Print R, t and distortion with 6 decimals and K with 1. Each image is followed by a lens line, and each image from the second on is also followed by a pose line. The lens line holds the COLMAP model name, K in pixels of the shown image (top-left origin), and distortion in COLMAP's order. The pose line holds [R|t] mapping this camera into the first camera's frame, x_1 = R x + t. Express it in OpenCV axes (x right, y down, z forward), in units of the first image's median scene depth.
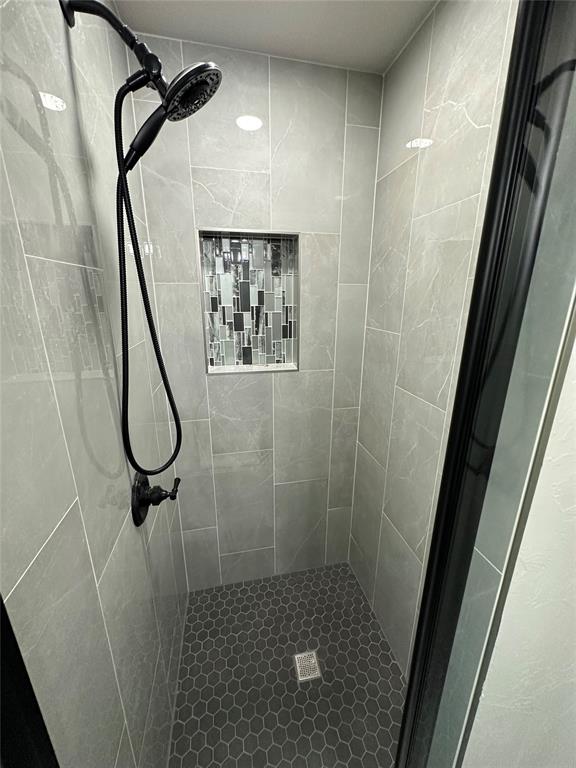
lens RADIAL K [[312.6, 0, 288.2], [0, 312.6, 385.4], [0, 0, 1]] dist [-0.003690, -0.000290]
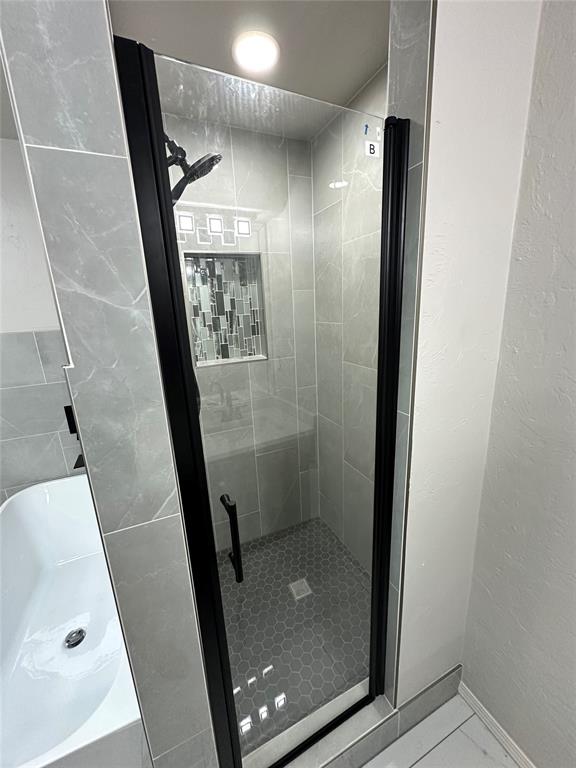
lens RADIAL K [[312.6, 0, 290.6], [0, 312.6, 384.9], [0, 0, 1]] dist [-0.003690, -0.000290]
pose [[0.976887, -0.096197, 0.190889, -0.132832], [0.103334, 0.994259, -0.027773, 0.102137], [-0.187122, 0.046856, 0.981219, -0.259614]]
